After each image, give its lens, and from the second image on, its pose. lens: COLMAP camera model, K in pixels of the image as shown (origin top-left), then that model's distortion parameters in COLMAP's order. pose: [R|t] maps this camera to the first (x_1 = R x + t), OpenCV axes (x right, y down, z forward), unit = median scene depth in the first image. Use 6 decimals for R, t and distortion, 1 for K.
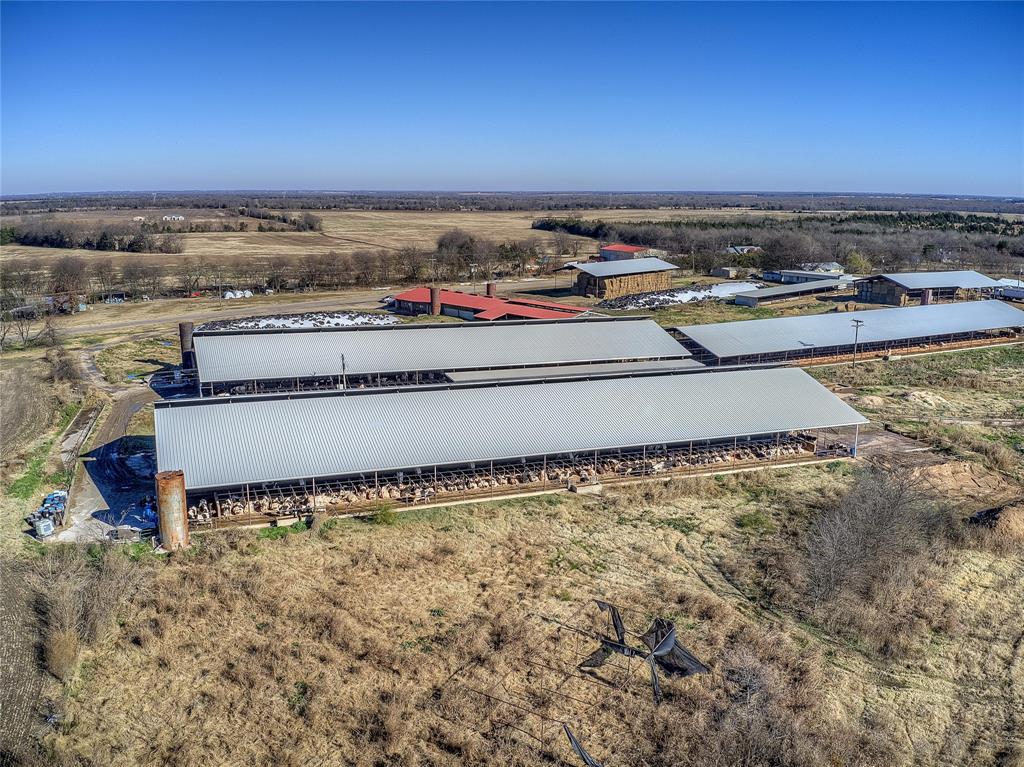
lens RADIAL K [[868.5, 0, 507.6], [0, 868.5, 389.6], [0, 0, 1]] dist [0.055017, -0.292639]
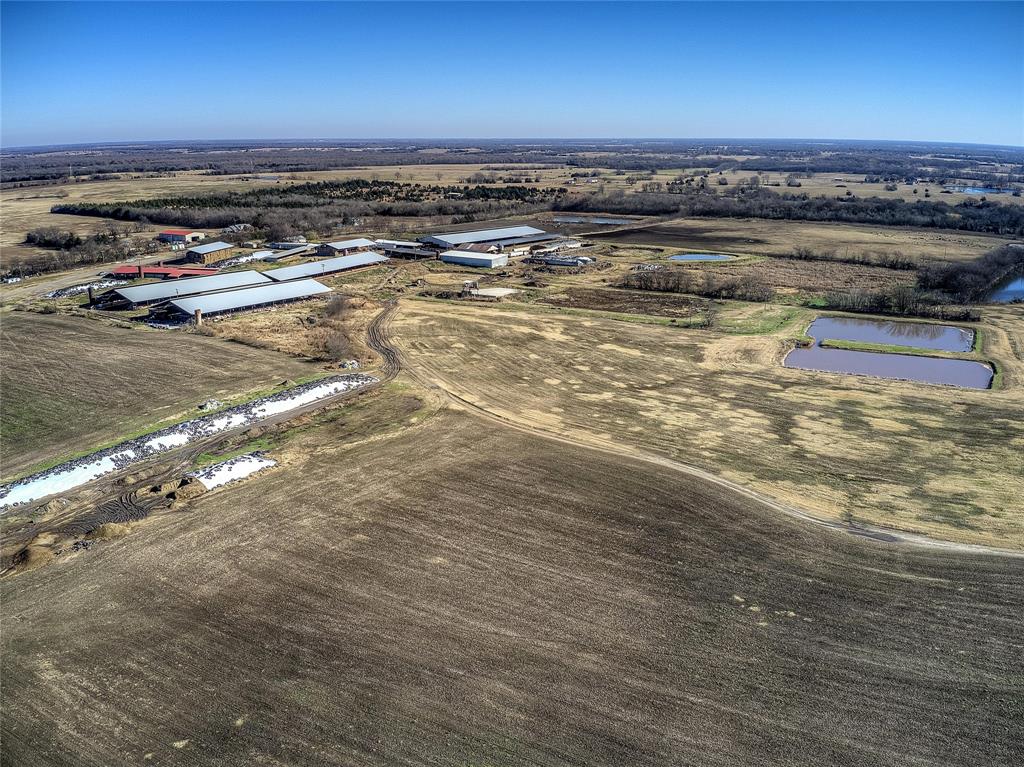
lens RADIAL K [[868.5, 0, 507.6], [0, 868.5, 389.6], [0, 0, 1]] dist [0.055017, -0.292639]
pose [[0.812084, -0.163195, 0.560256, -0.540296], [0.130238, 0.986568, 0.098596, 0.086202], [-0.568821, -0.007101, 0.822431, -1.188880]]
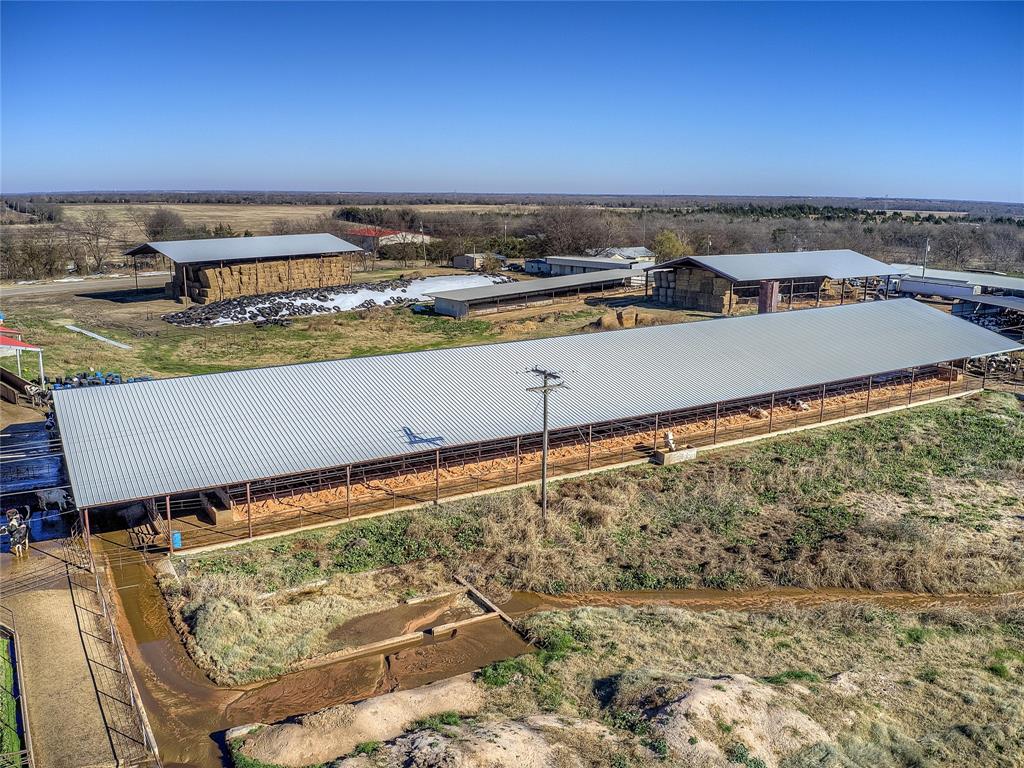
lens RADIAL K [[868.5, 0, 507.6], [0, 868.5, 390.1], [0, 0, 1]] dist [0.055017, -0.292639]
pose [[0.989422, -0.023605, 0.143135, 0.227443], [0.023878, 0.999715, -0.000188, -0.048688], [-0.143089, 0.003604, 0.989703, 0.453548]]
